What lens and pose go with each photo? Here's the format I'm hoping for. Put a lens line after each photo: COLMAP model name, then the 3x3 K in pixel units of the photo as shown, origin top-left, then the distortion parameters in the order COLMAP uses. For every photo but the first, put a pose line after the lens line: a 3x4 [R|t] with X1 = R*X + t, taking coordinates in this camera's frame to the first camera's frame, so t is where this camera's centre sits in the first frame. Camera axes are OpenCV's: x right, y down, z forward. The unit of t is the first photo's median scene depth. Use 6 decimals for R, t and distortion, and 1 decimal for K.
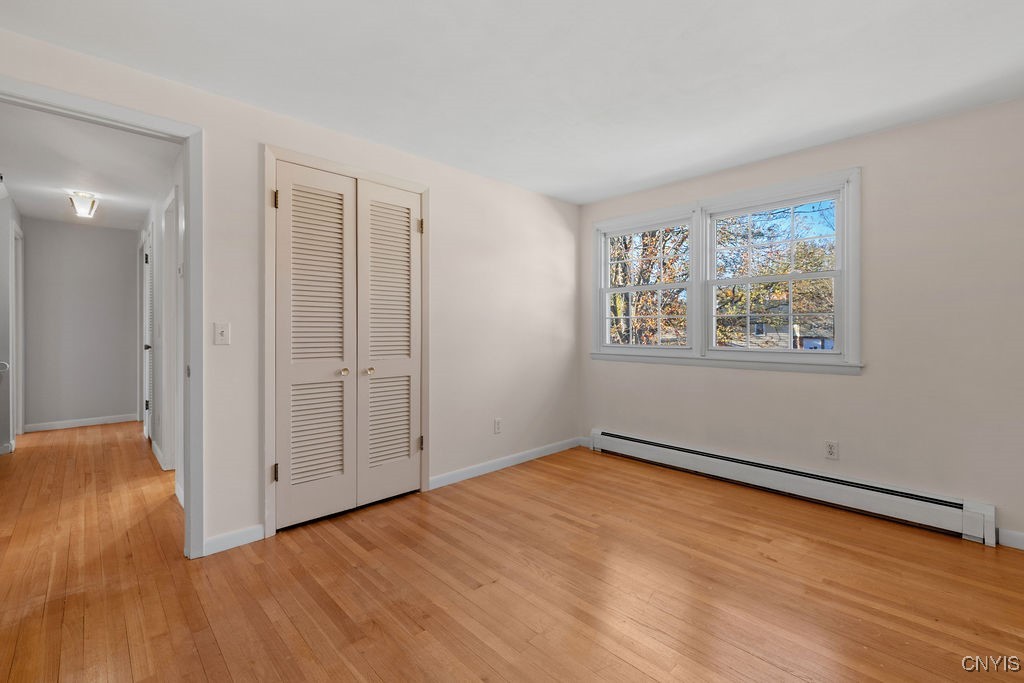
lens RADIAL K [[447.4, 0, 509.5], [0, 447.4, 325.2], [0, 0, 1]] dist [0.000003, -0.000340]
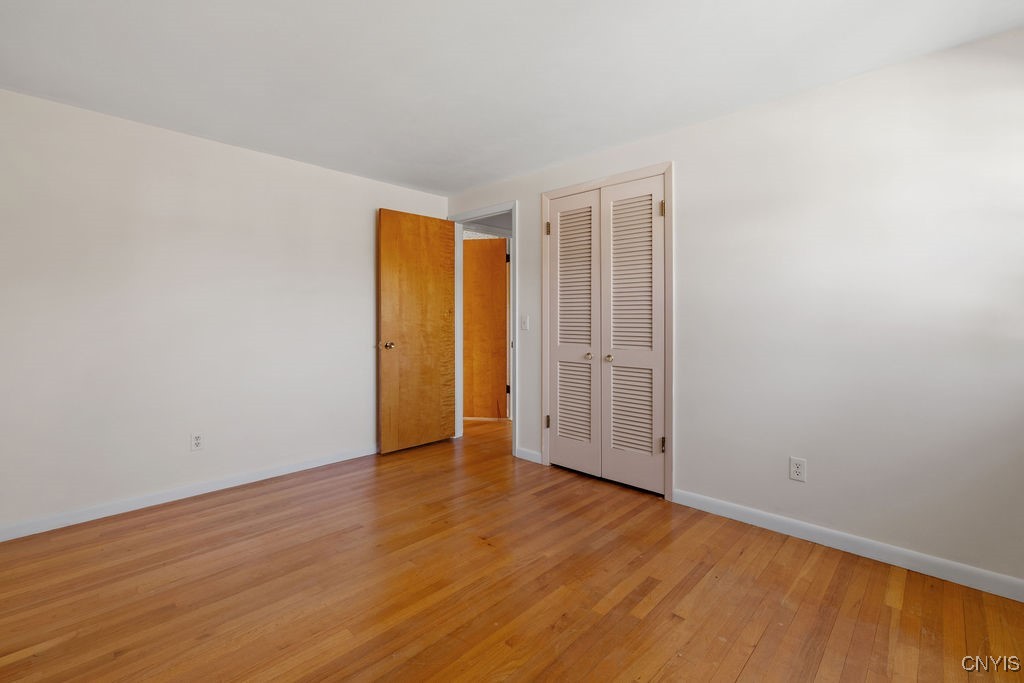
lens RADIAL K [[456.0, 0, 512.6], [0, 456.0, 311.2], [0, 0, 1]] dist [0.023051, 0.000033]
pose [[0.051697, -0.019157, -0.998479, 0.780581], [0.007511, 0.999795, -0.018794, 0.006166], [0.998635, -0.006528, 0.051830, 0.691842]]
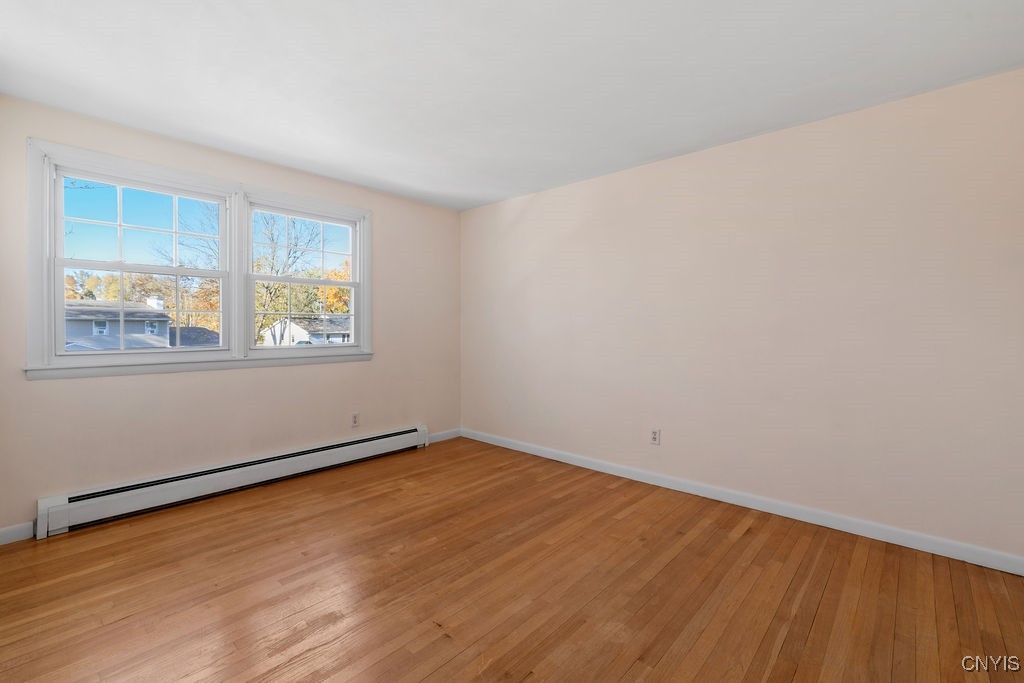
lens RADIAL K [[435.5, 0, 520.0], [0, 435.5, 326.5], [0, 0, 1]] dist [-0.003000, -0.000161]
pose [[-0.072665, 0.001427, 0.997355, -0.596546], [-0.008502, 0.999962, -0.002050, 0.006071], [-0.997320, -0.008629, -0.072650, 0.628153]]
